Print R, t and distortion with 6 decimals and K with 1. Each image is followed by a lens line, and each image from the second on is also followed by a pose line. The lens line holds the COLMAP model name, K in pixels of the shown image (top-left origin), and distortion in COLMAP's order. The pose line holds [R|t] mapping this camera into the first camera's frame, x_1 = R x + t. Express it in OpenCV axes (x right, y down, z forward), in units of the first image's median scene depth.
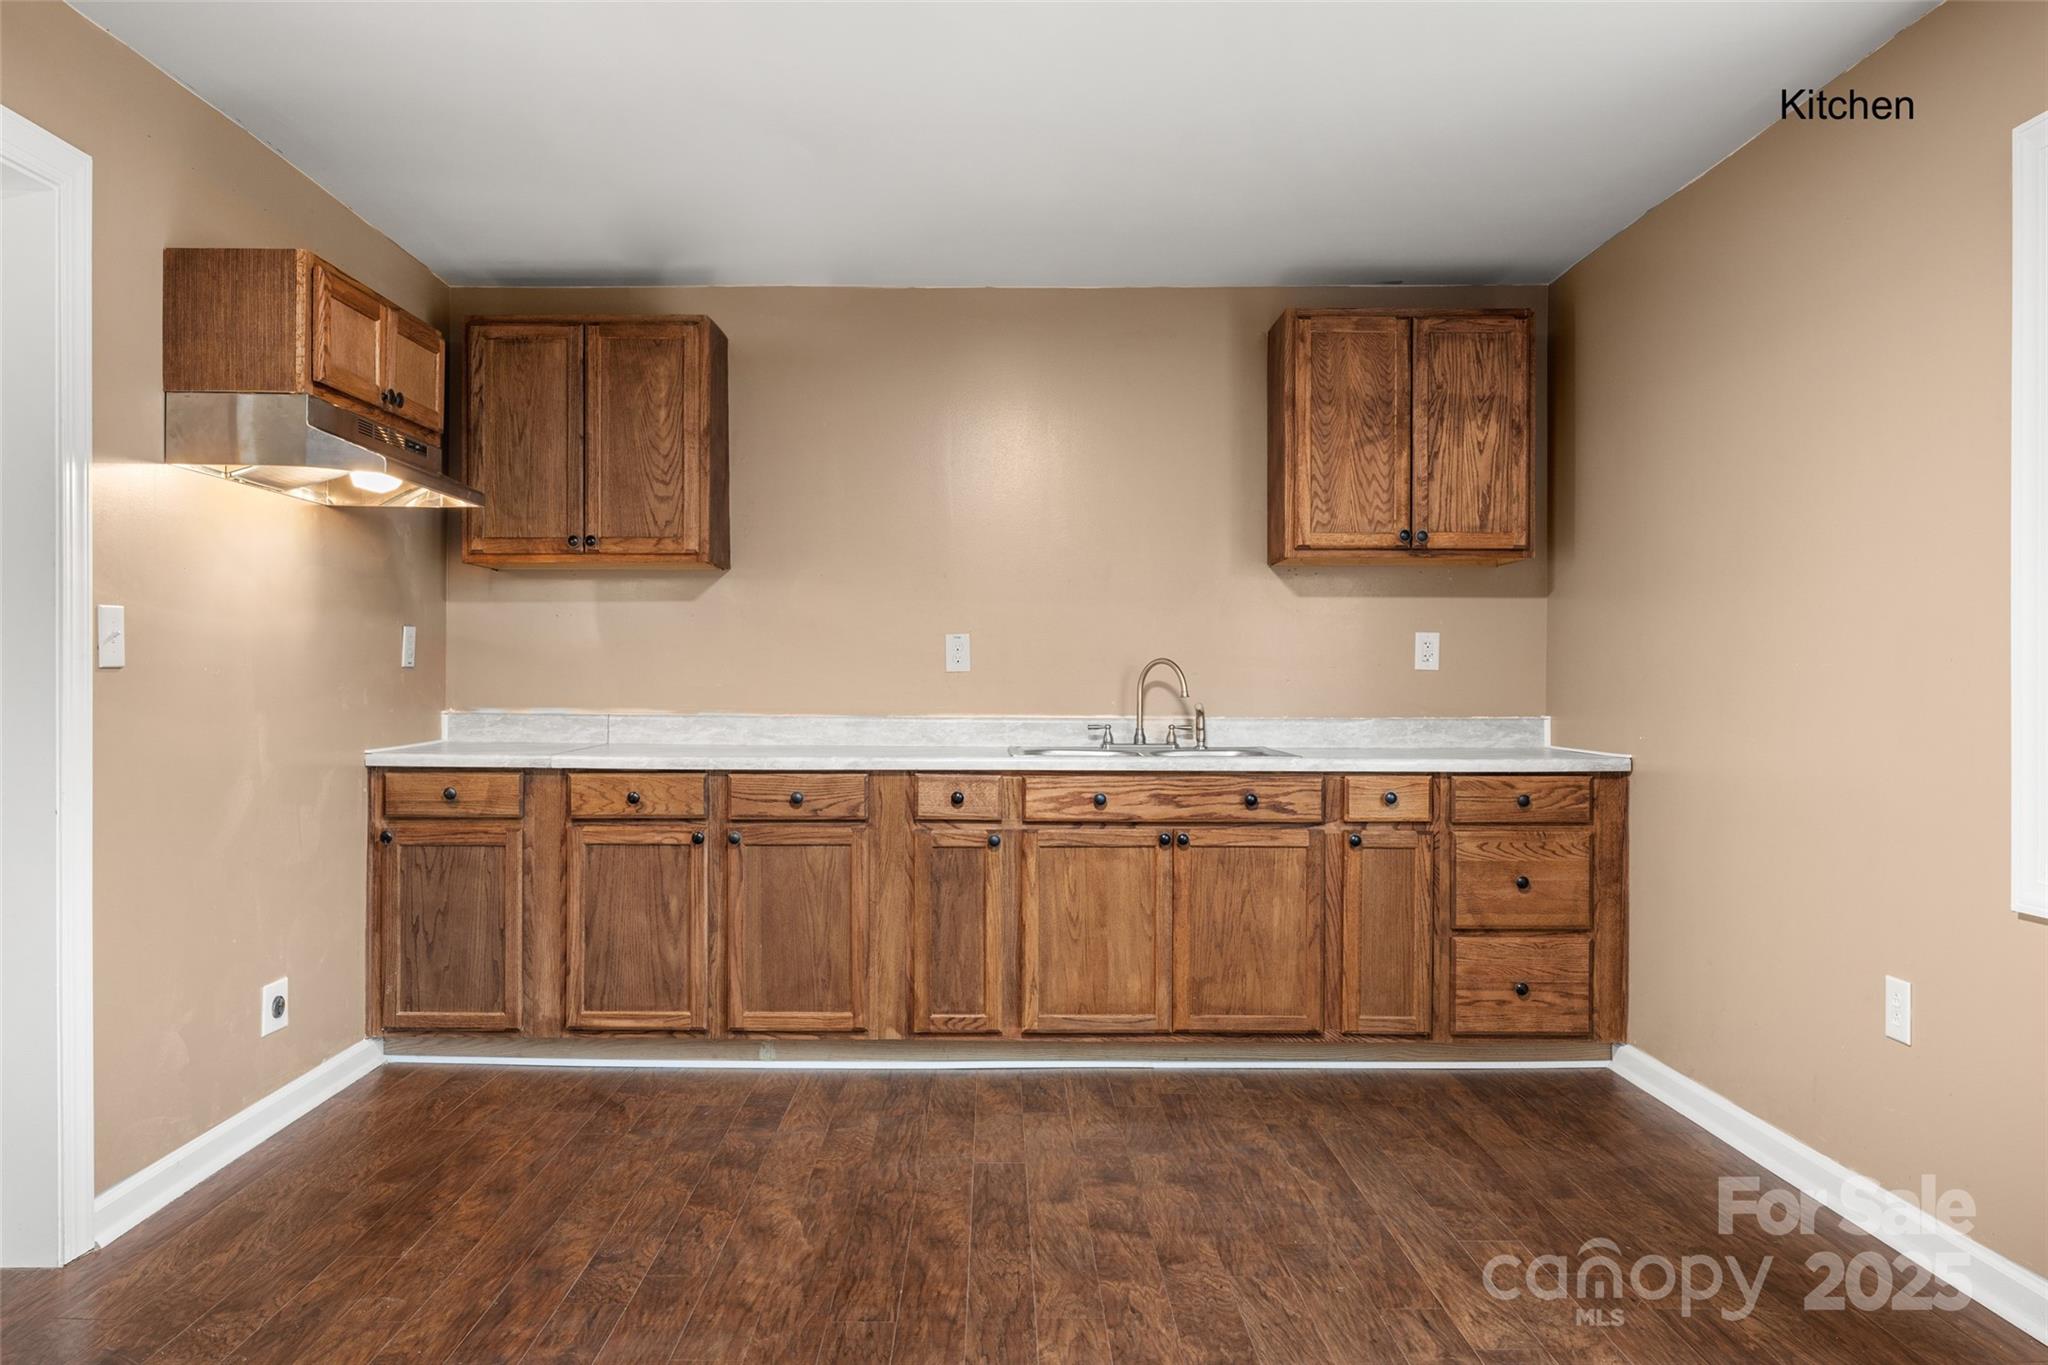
lens RADIAL K [[1441.7, 0, 1024.0], [0, 1441.7, 682.5], [0, 0, 1]] dist [-0.005404, -0.000497]
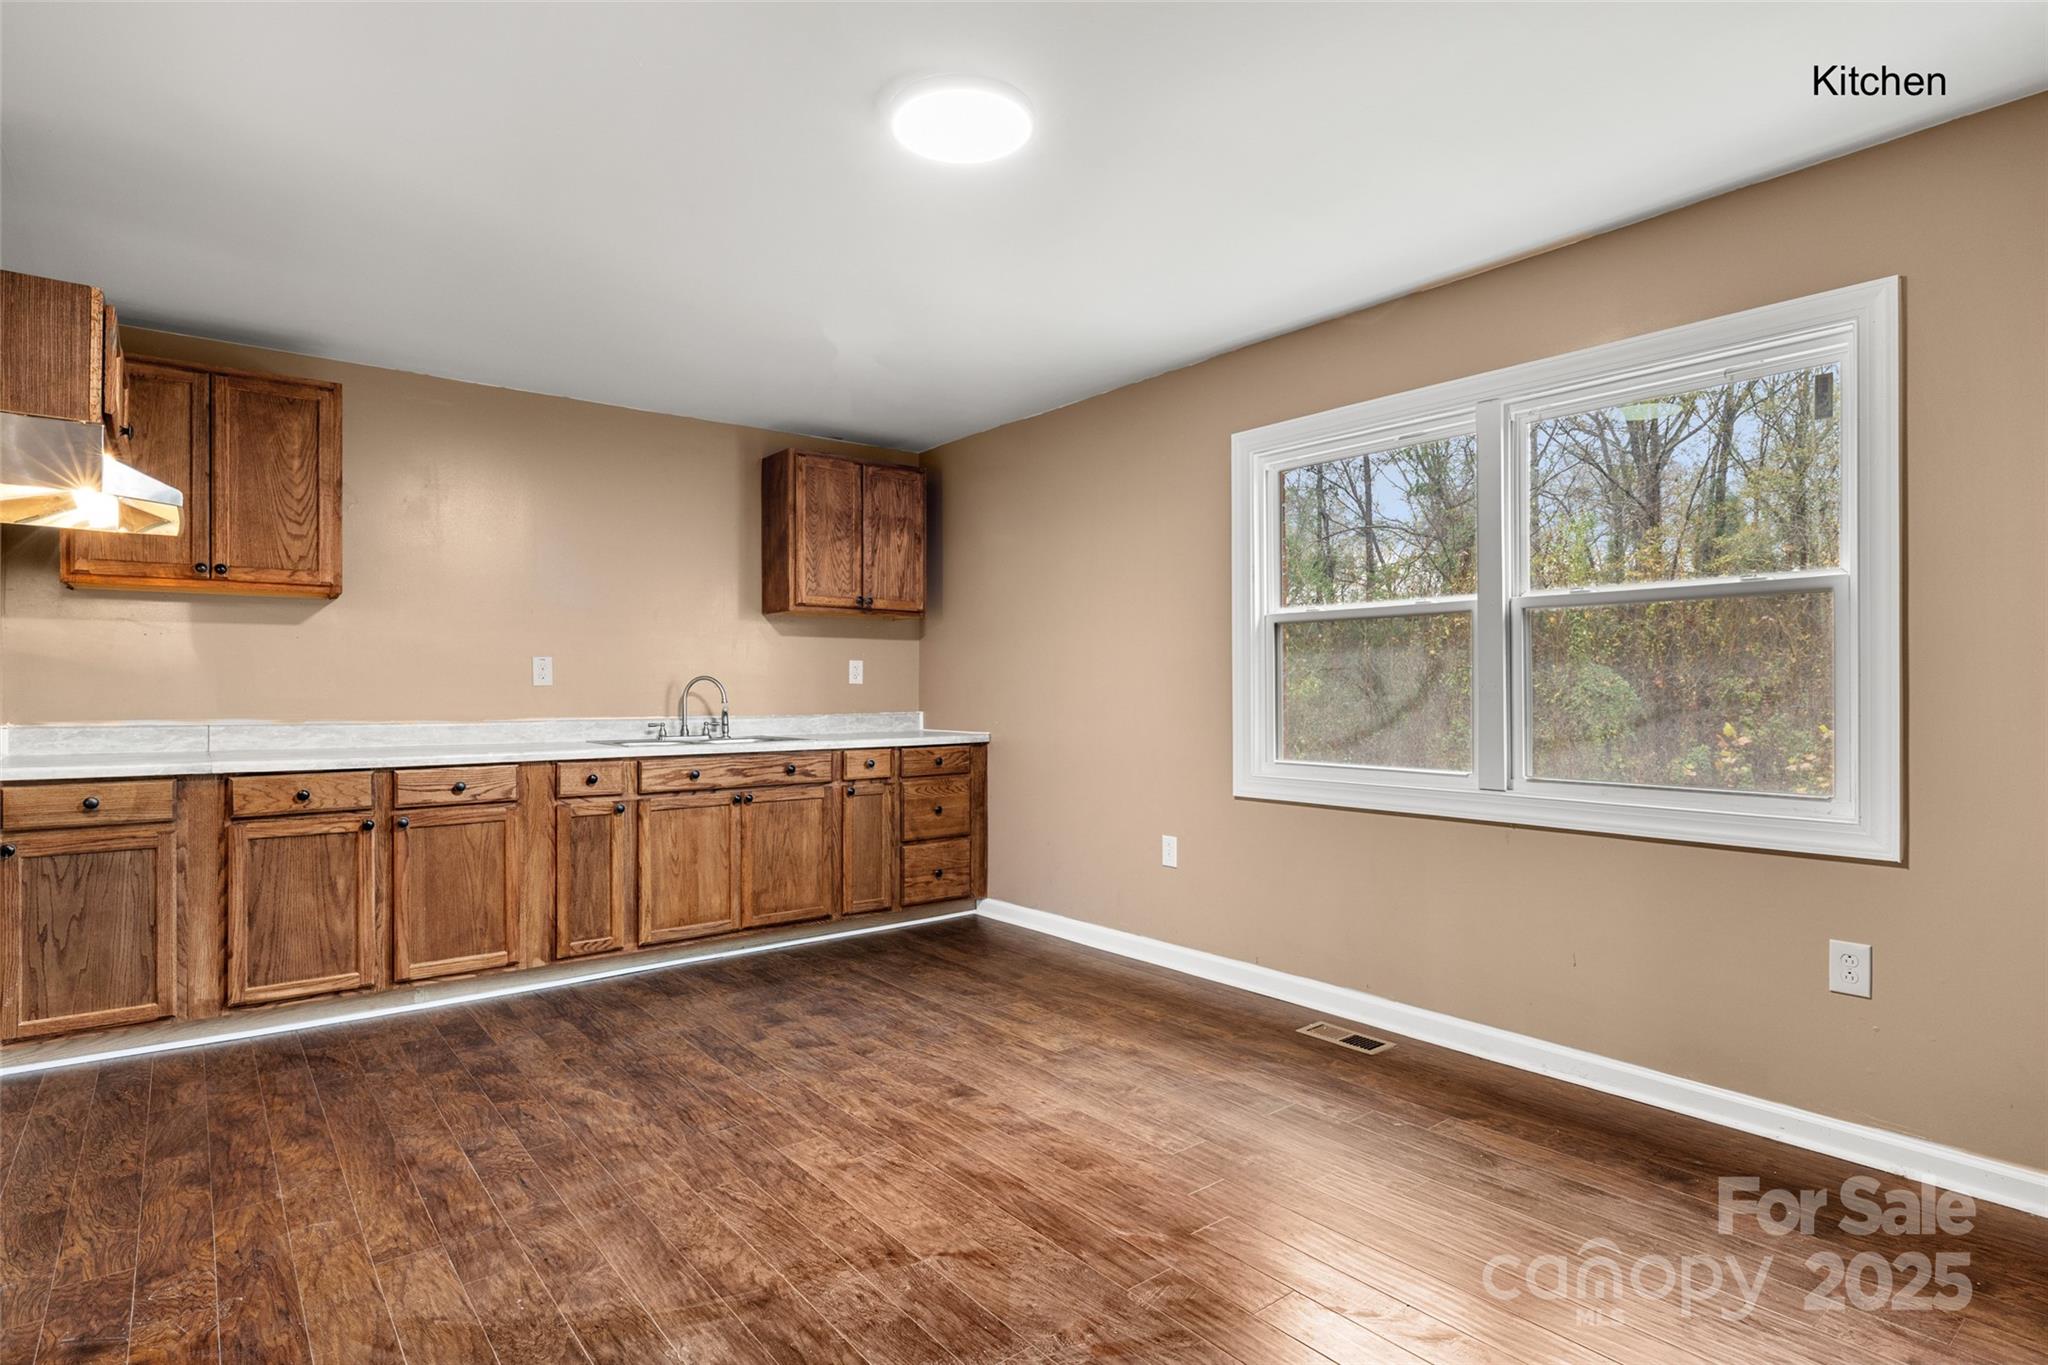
lens RADIAL K [[1032.5, 0, 1024.0], [0, 1032.5, 682.5], [0, 0, 1]] dist [-0.001008, 0.000024]
pose [[0.782846, -0.000156, 0.622215, -0.330669], [0.005754, 0.999959, -0.006988, -0.001459], [-0.622188, 0.009051, 0.782815, -0.010496]]
